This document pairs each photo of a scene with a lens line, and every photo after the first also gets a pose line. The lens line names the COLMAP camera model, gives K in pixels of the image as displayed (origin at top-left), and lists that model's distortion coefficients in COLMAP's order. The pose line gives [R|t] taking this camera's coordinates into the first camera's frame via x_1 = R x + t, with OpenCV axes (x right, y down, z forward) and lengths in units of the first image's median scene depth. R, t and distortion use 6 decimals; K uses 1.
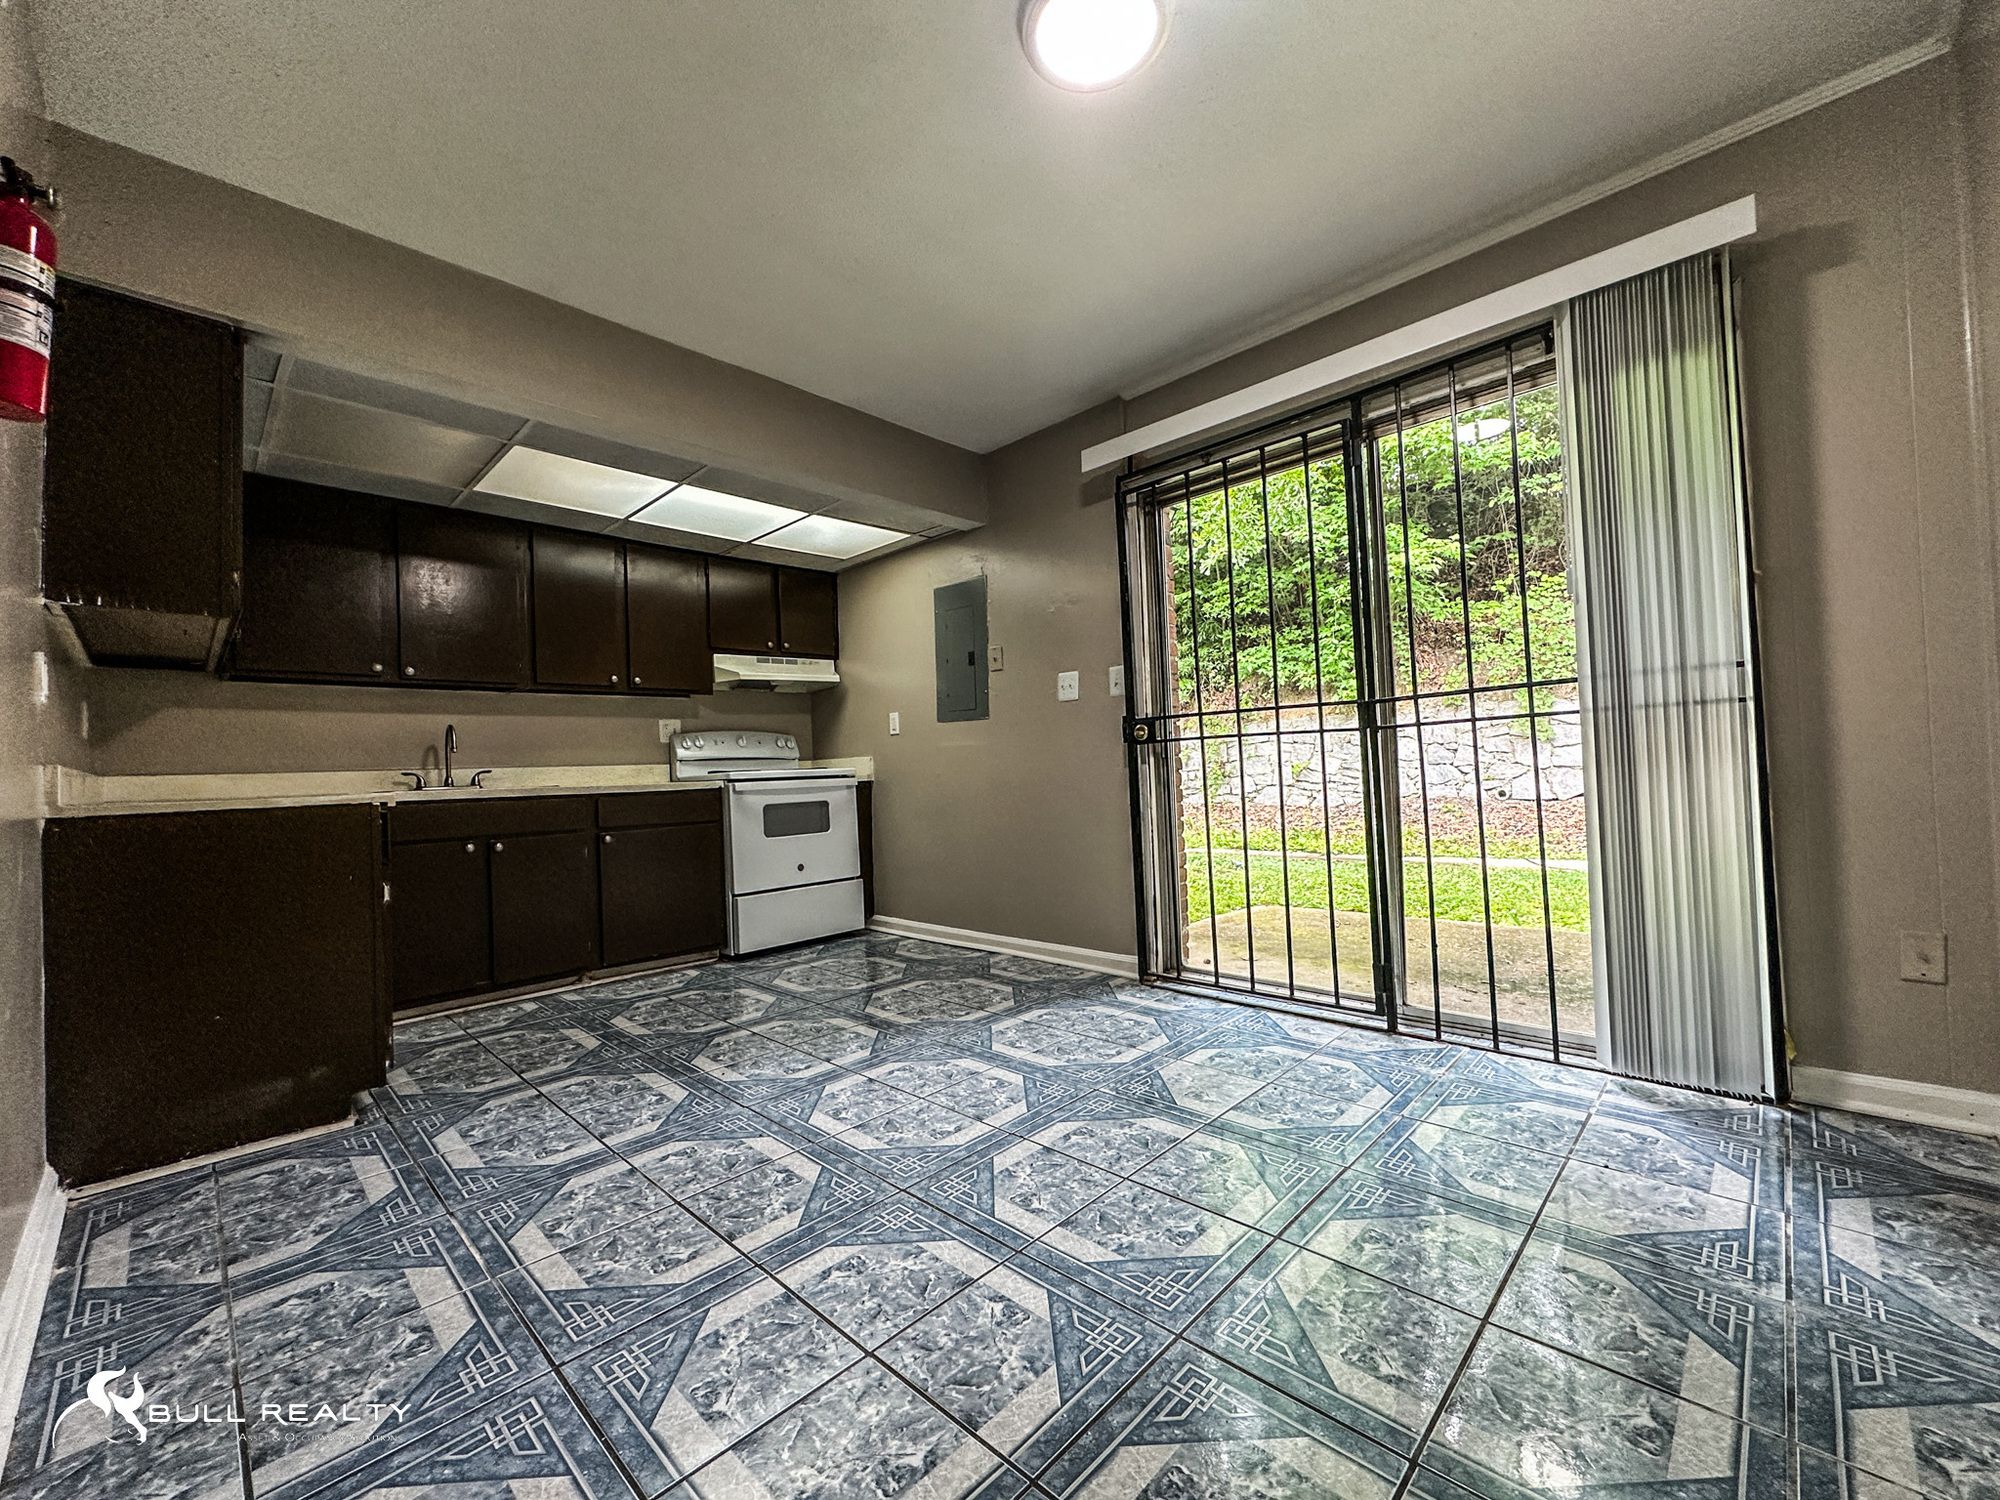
lens RADIAL K [[802.5, 0, 1014.7], [0, 802.5, 748.7], [0, 0, 1]] dist [-0.002717, 0.000924]
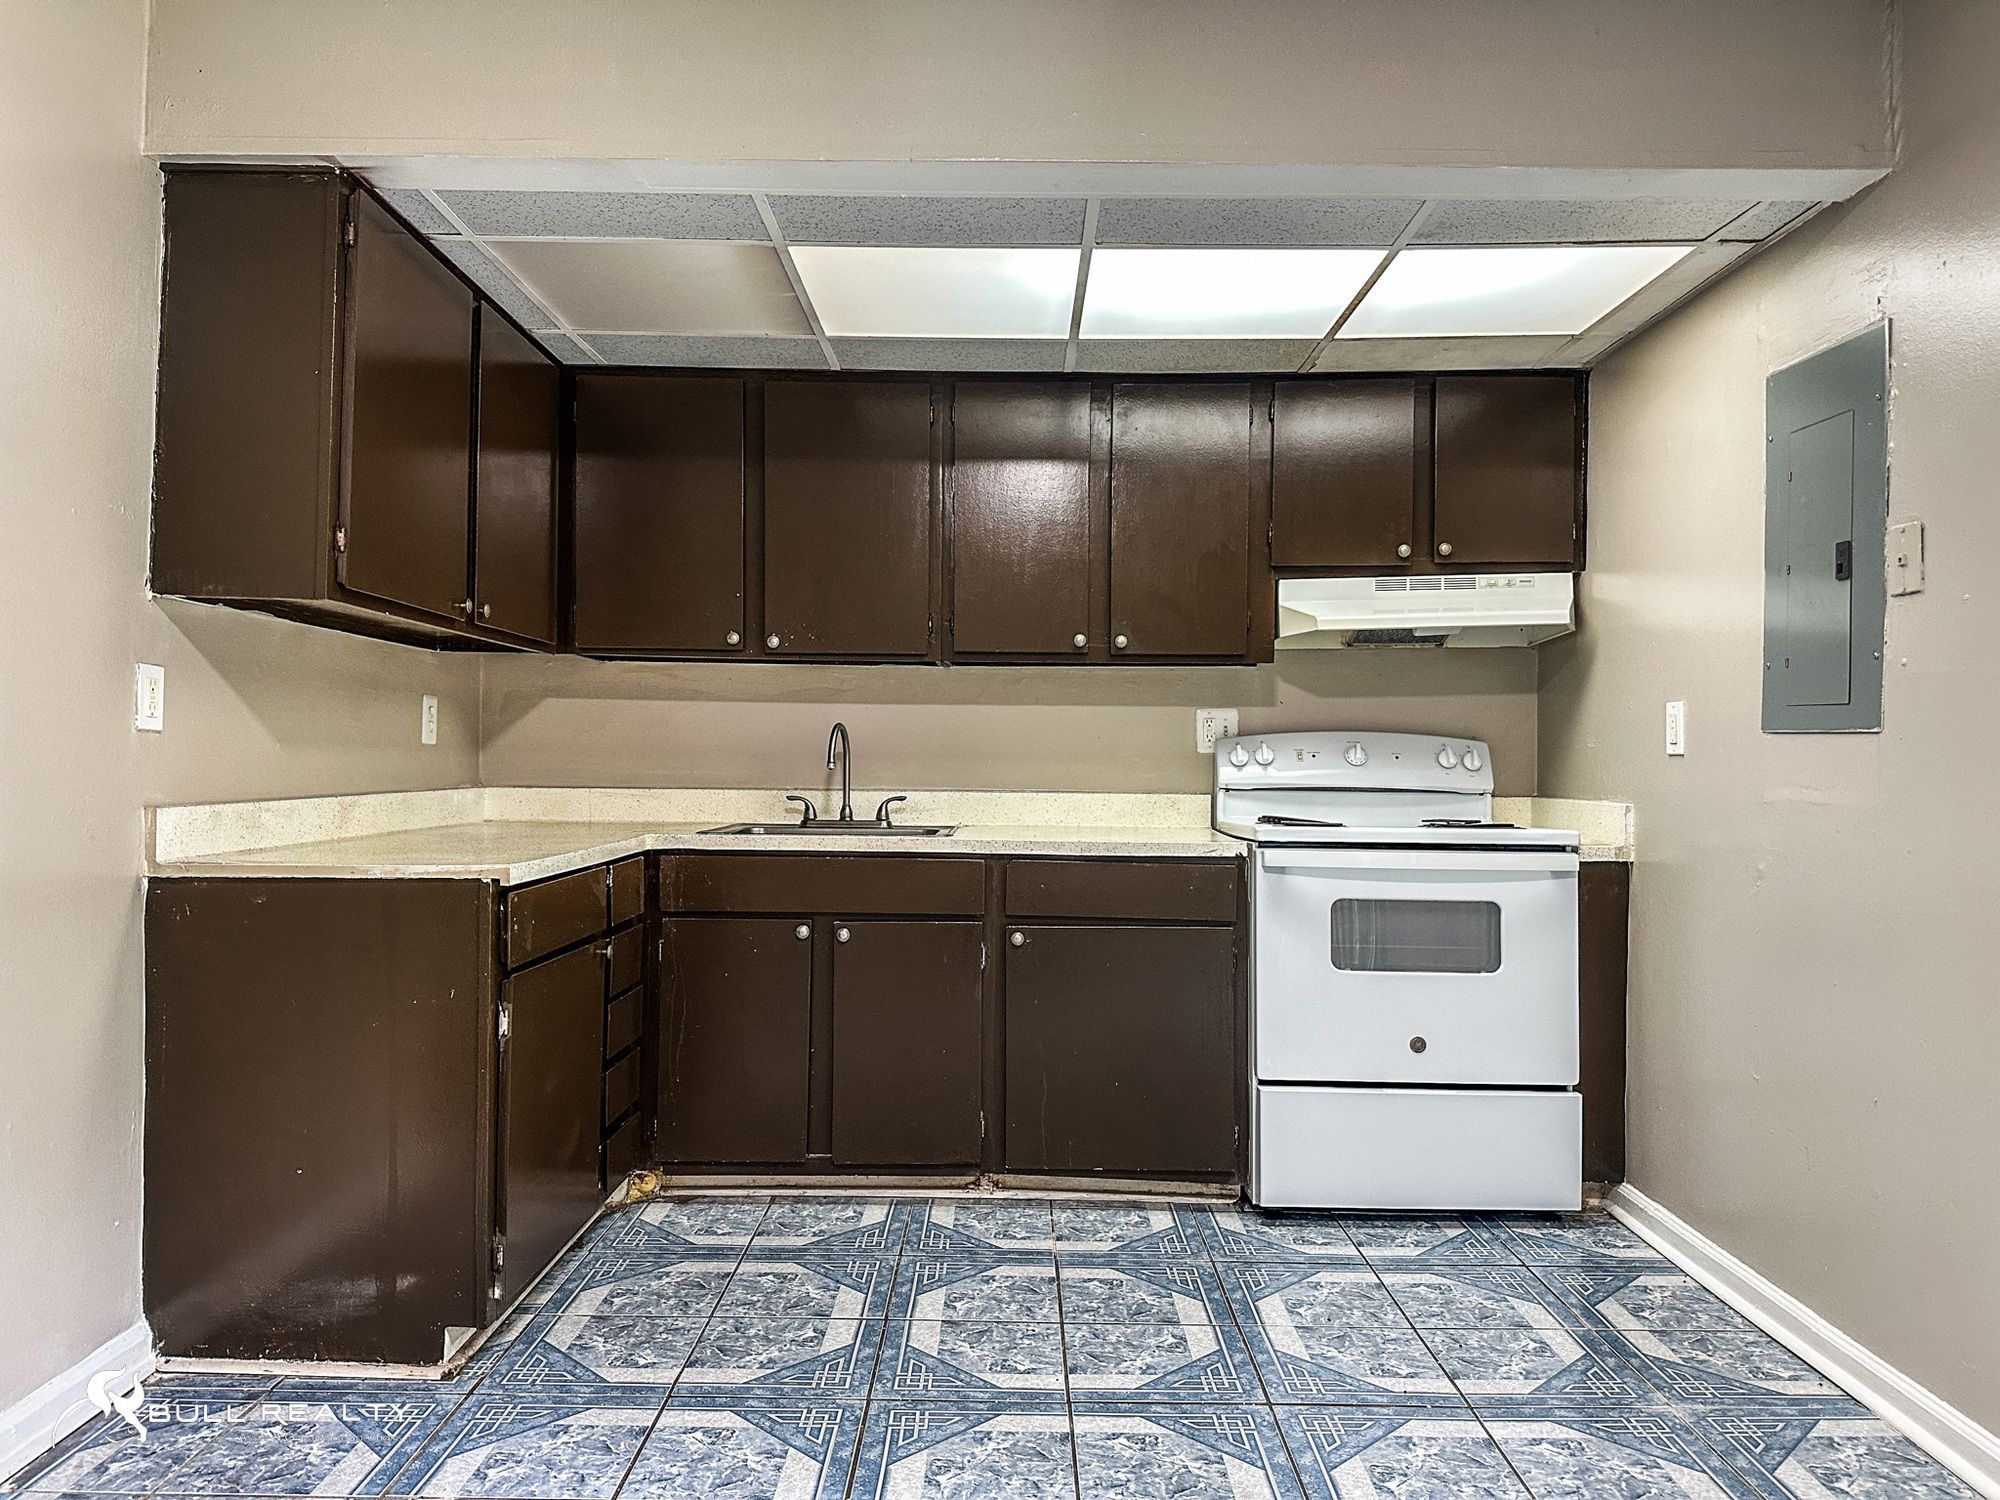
lens RADIAL K [[1430.6, 0, 1000.7], [0, 1430.6, 745.6], [0, 0, 1]] dist [0.038447, -0.033061]
pose [[0.681387, 0.037838, -0.730944, 0.280489], [-0.019209, 0.999243, 0.033820, -0.076781], [0.731671, -0.009004, 0.681599, 0.493680]]
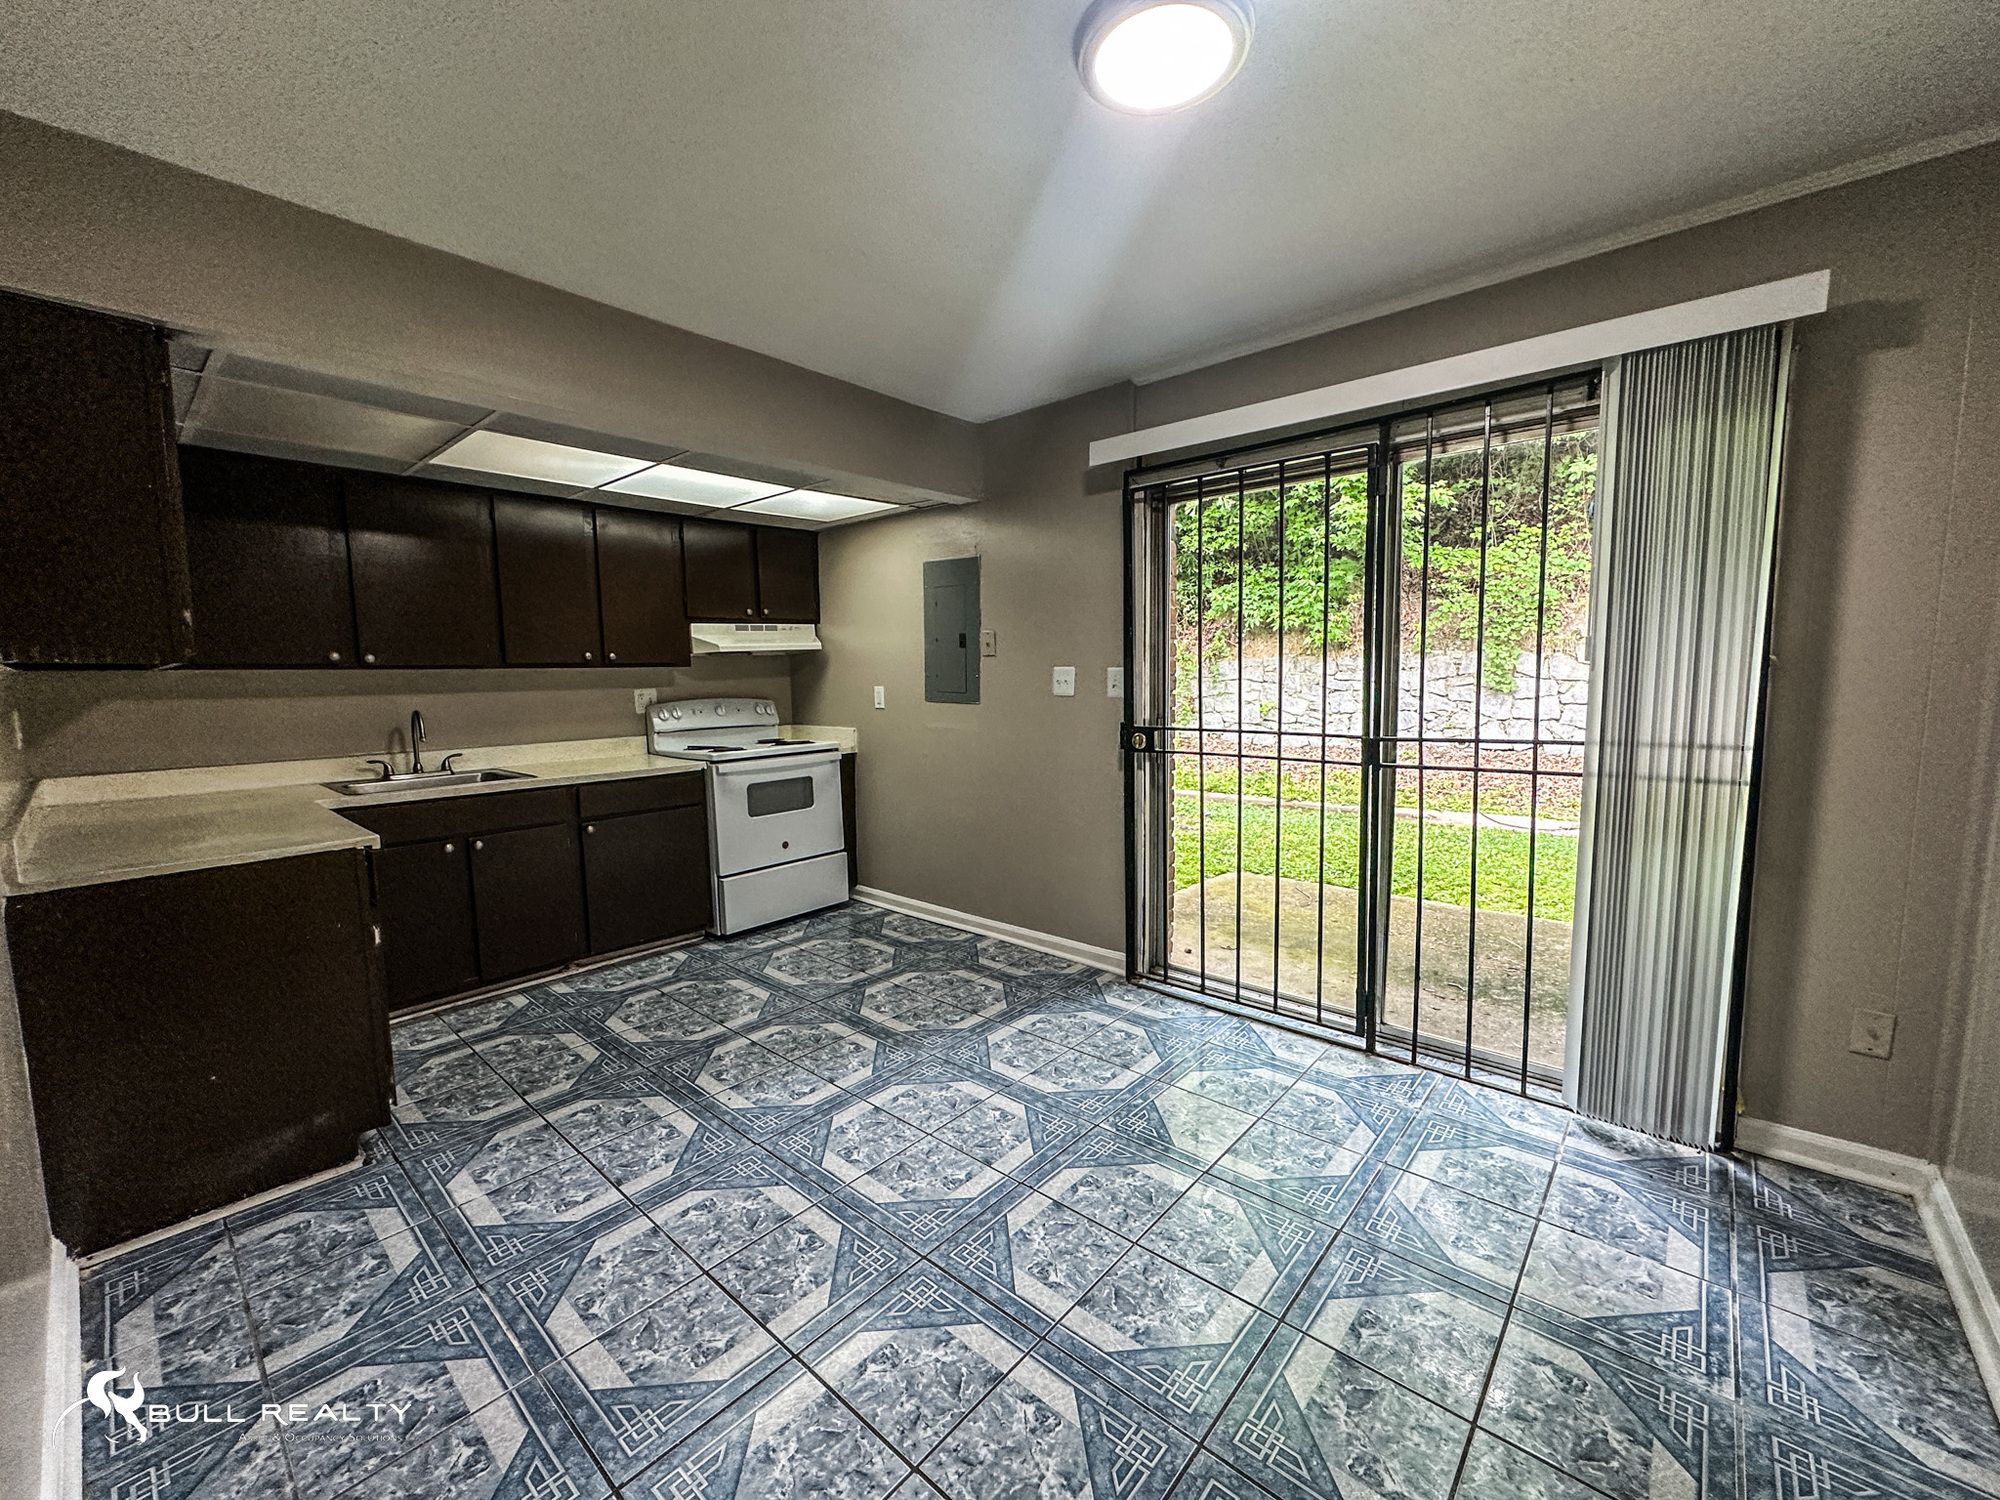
lens RADIAL K [[802.5, 0, 1015.4], [0, 802.5, 750.6], [0, 0, 1]] dist [-0.002717, 0.000924]
pose [[0.998451, 0.020790, 0.051599, -0.064080], [-0.026983, 0.992116, 0.122386, -0.172875], [-0.048647, -0.123589, 0.991140, 0.027424]]
